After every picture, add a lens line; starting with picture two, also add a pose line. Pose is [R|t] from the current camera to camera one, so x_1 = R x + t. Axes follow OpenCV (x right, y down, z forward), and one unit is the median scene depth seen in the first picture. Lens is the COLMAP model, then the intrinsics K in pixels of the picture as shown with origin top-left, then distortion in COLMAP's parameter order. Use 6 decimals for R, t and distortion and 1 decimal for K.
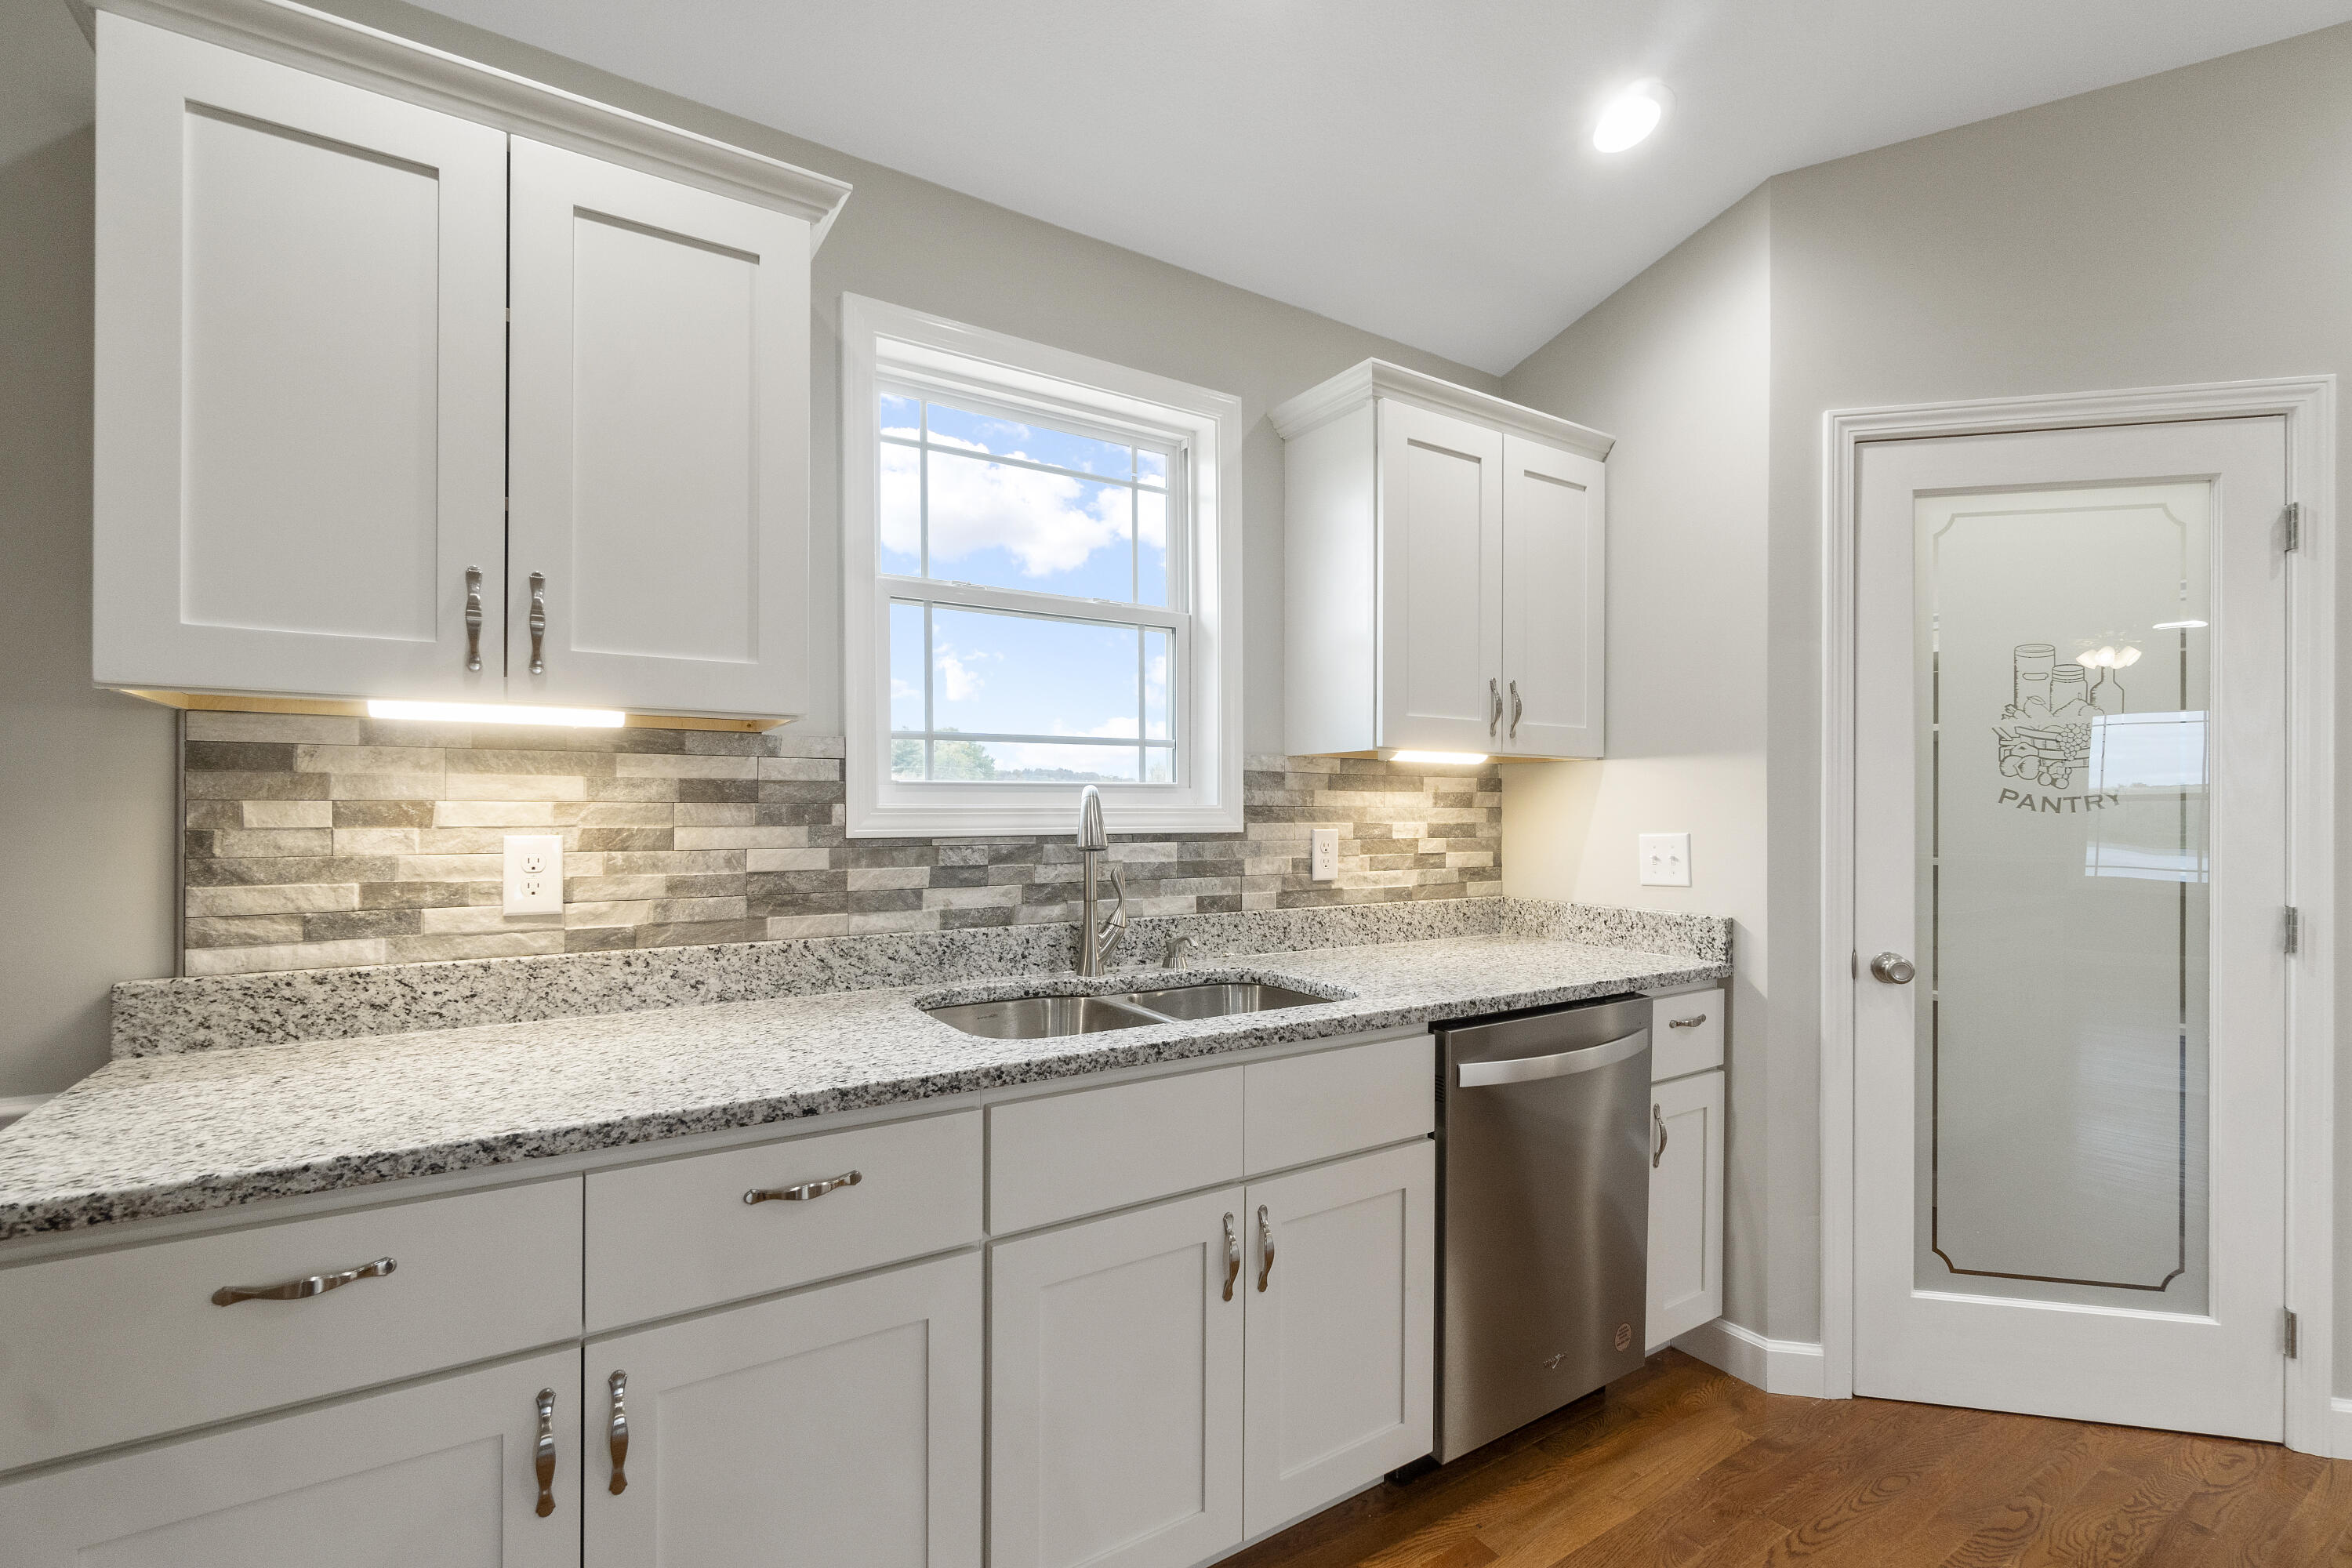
lens RADIAL K [[1024.7, 0, 1175.4], [0, 1024.7, 803.8], [0, 0, 1]] dist [-0.008839, 0.004106]
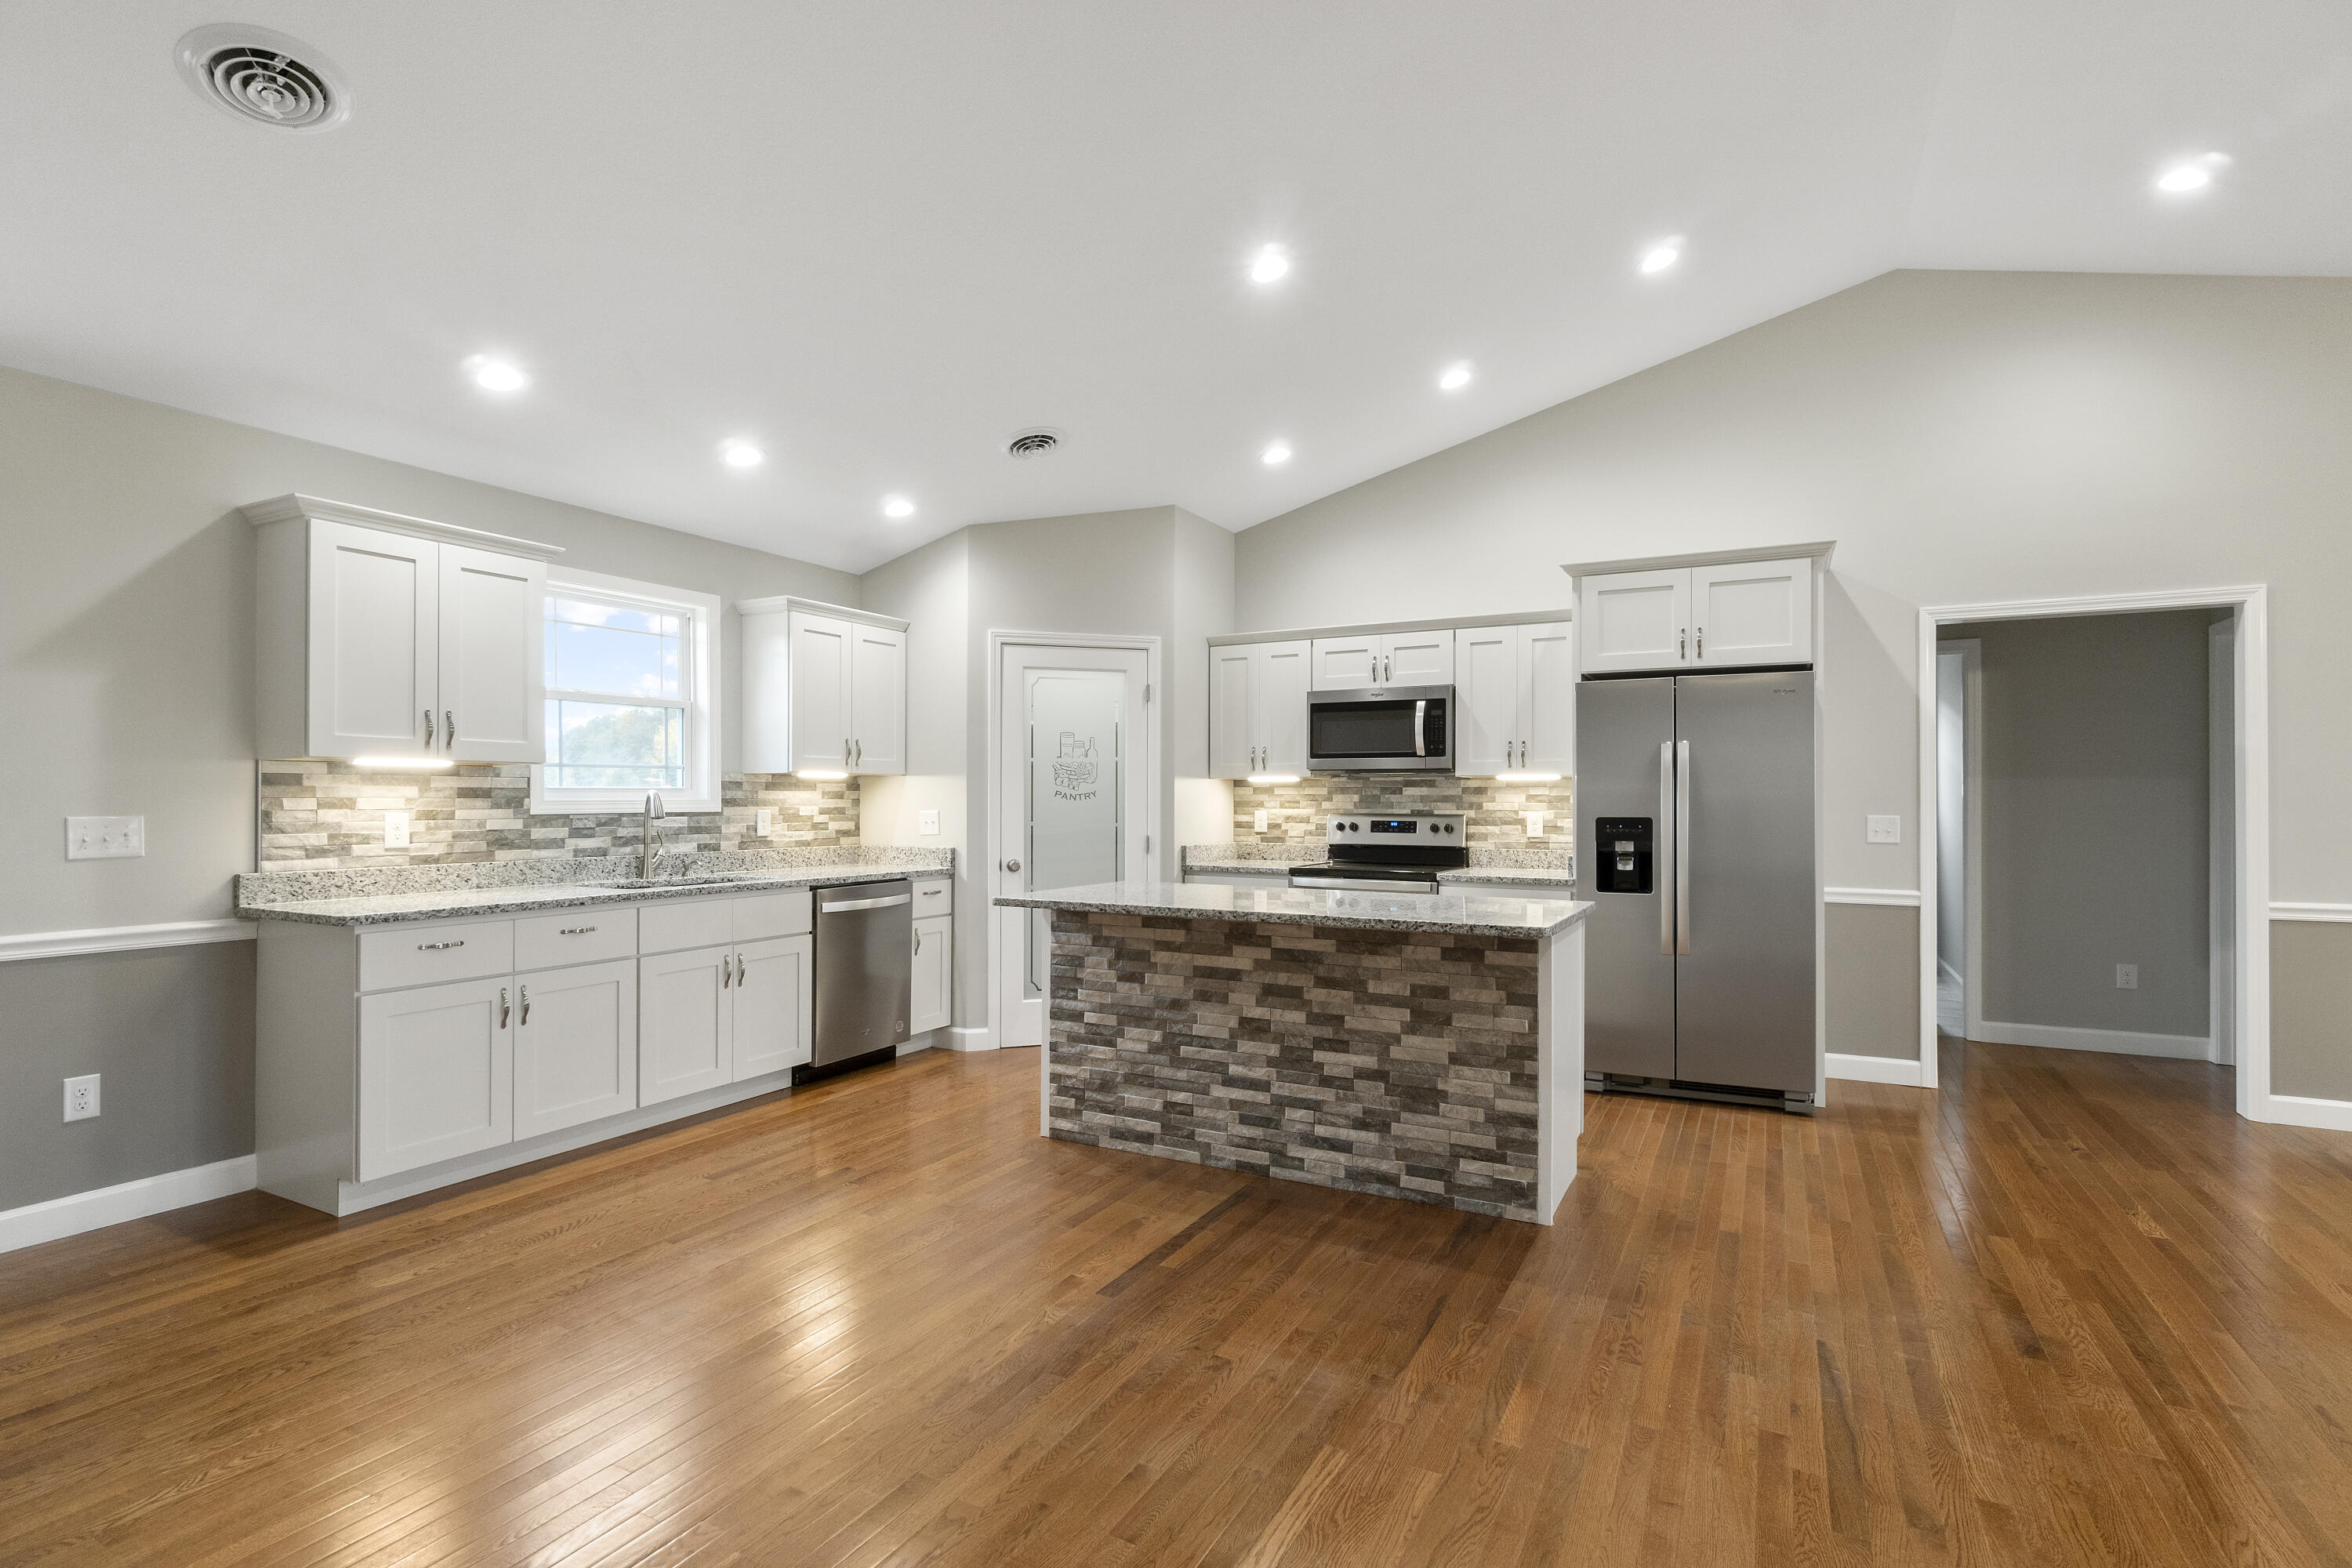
lens RADIAL K [[1112.8, 0, 1175.6], [0, 1112.8, 791.6], [0, 0, 1]] dist [-0.005922, 0.001669]
pose [[0.874132, -0.000201, 0.485688, -0.242395], [0.001390, 0.999997, -0.002088, -0.006947], [-0.485686, 0.002501, 0.874130, -1.523460]]
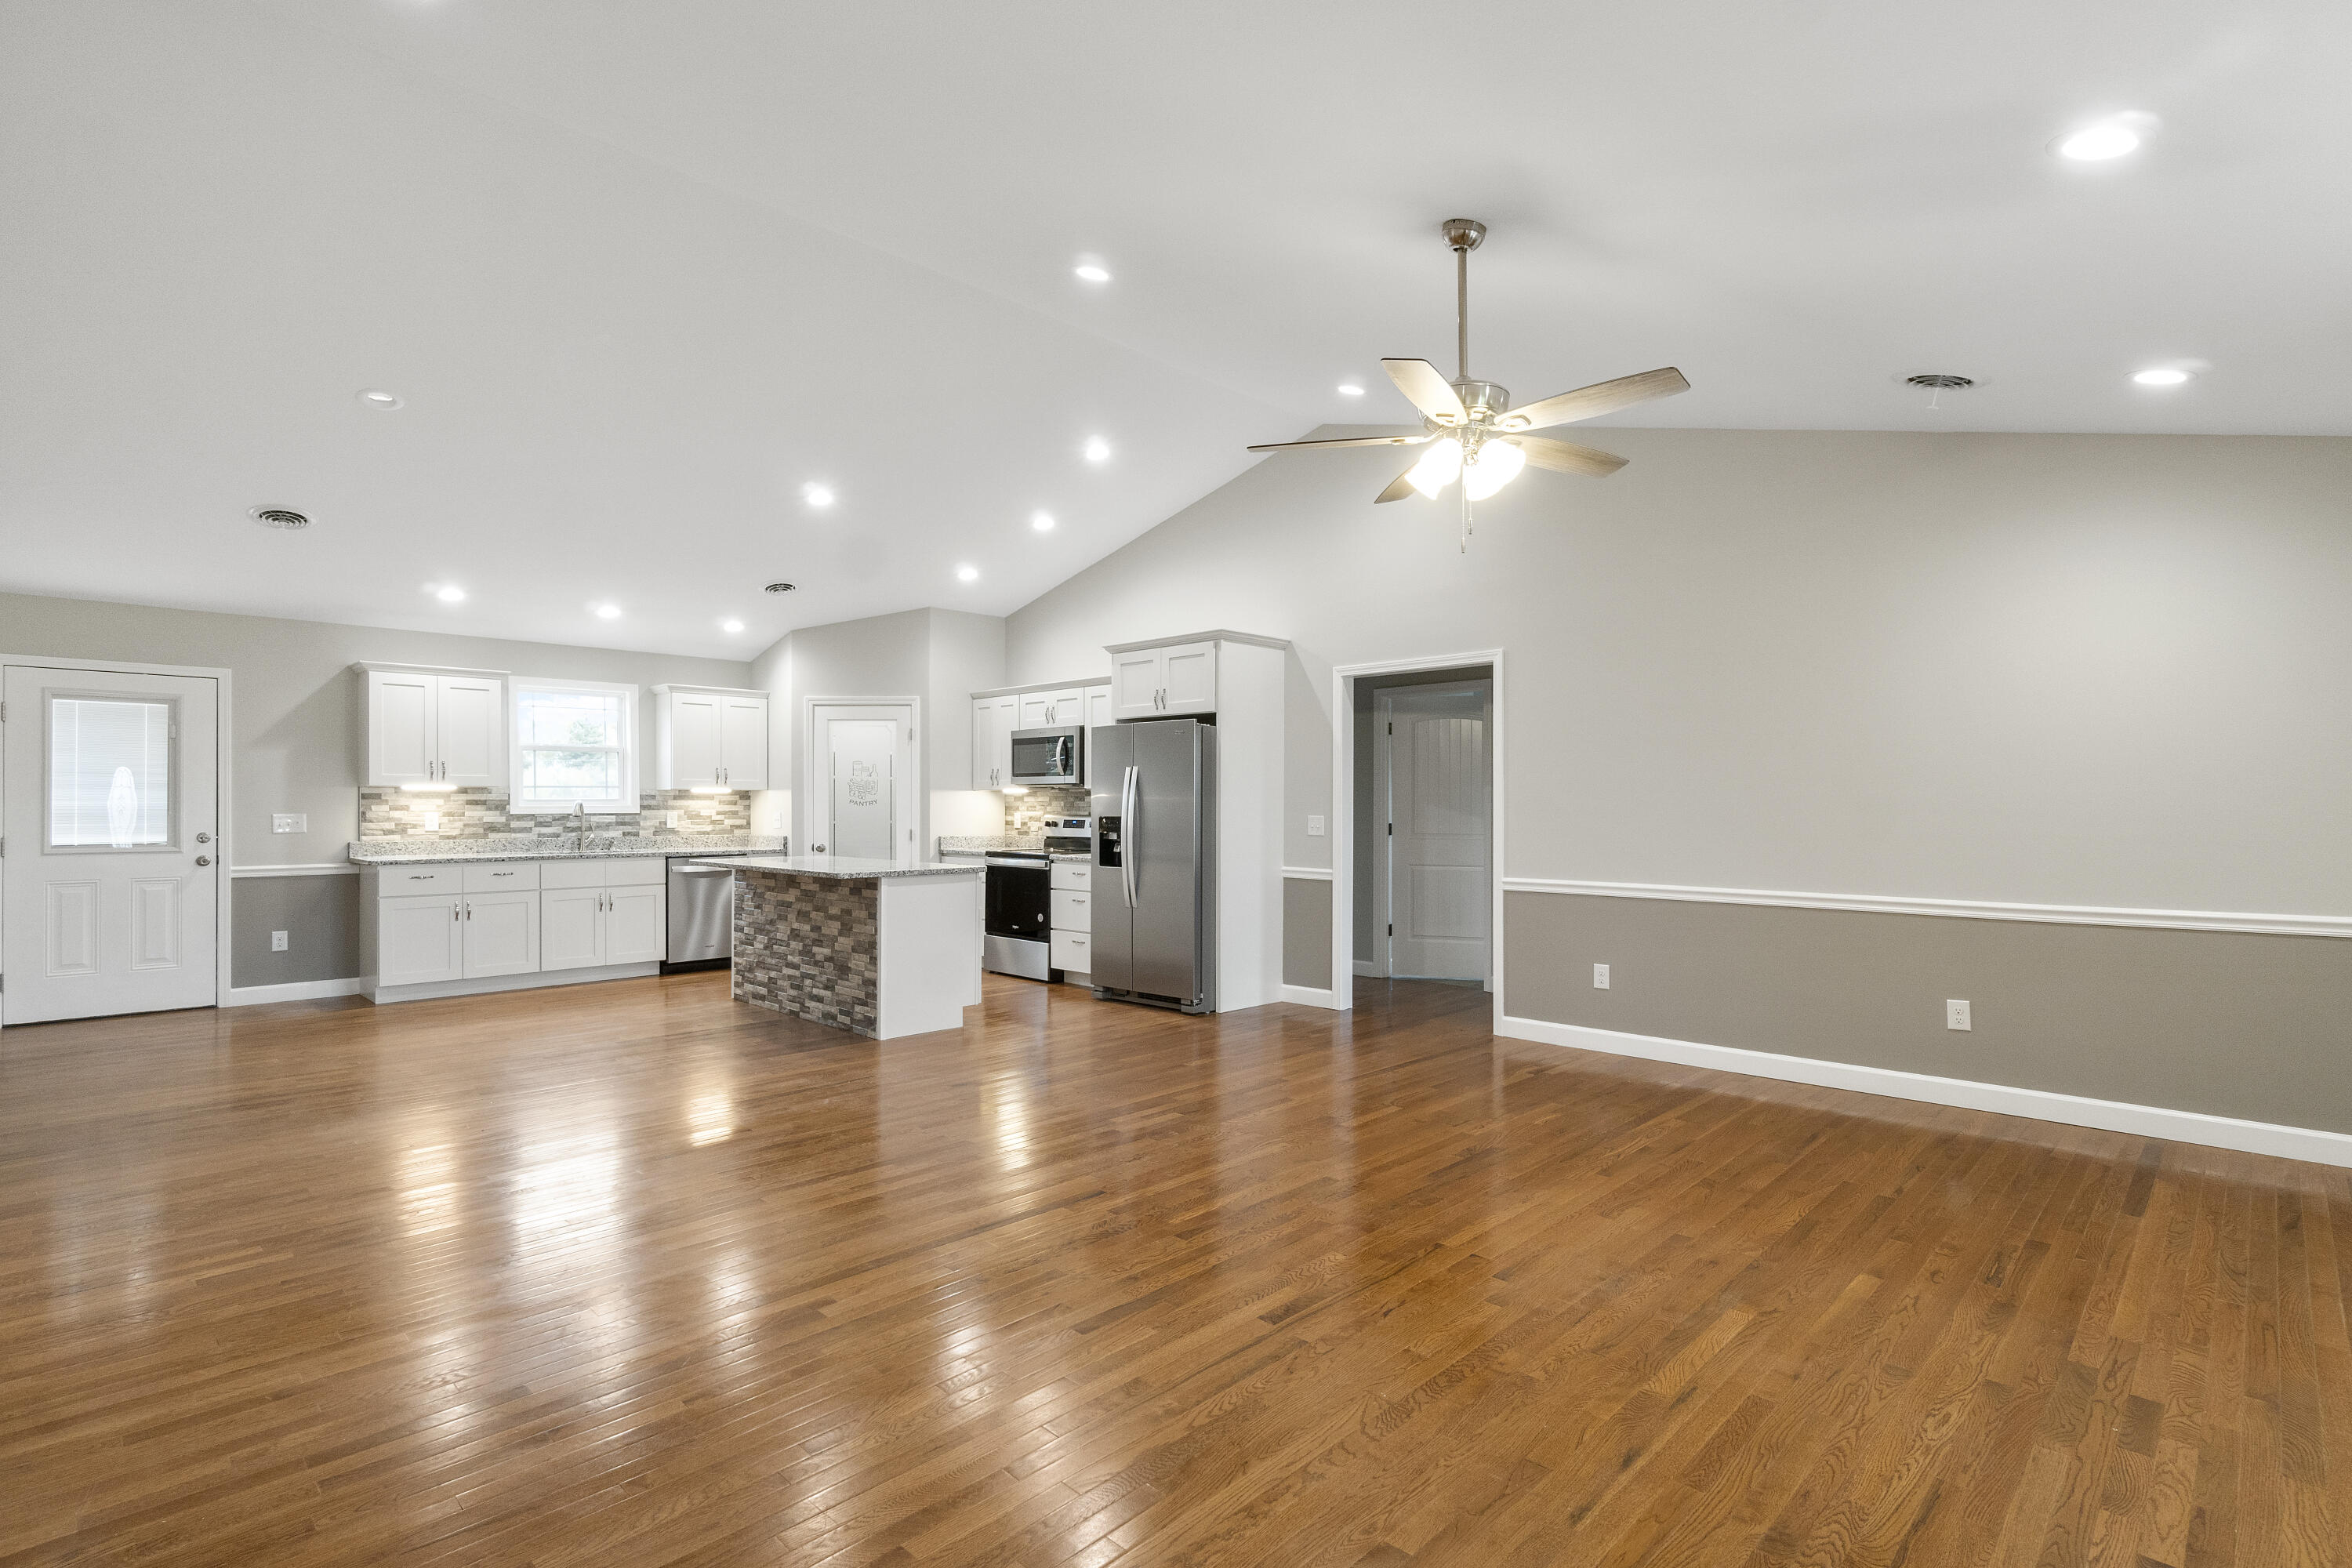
lens RADIAL K [[1112.8, 0, 1169.9], [0, 1112.8, 803.4], [0, 0, 1]] dist [-0.005922, 0.001669]
pose [[0.975633, -0.005309, 0.219346, 1.098443], [0.004850, 0.999985, 0.002633, -0.005721], [-0.219356, -0.001505, 0.975644, -3.361768]]
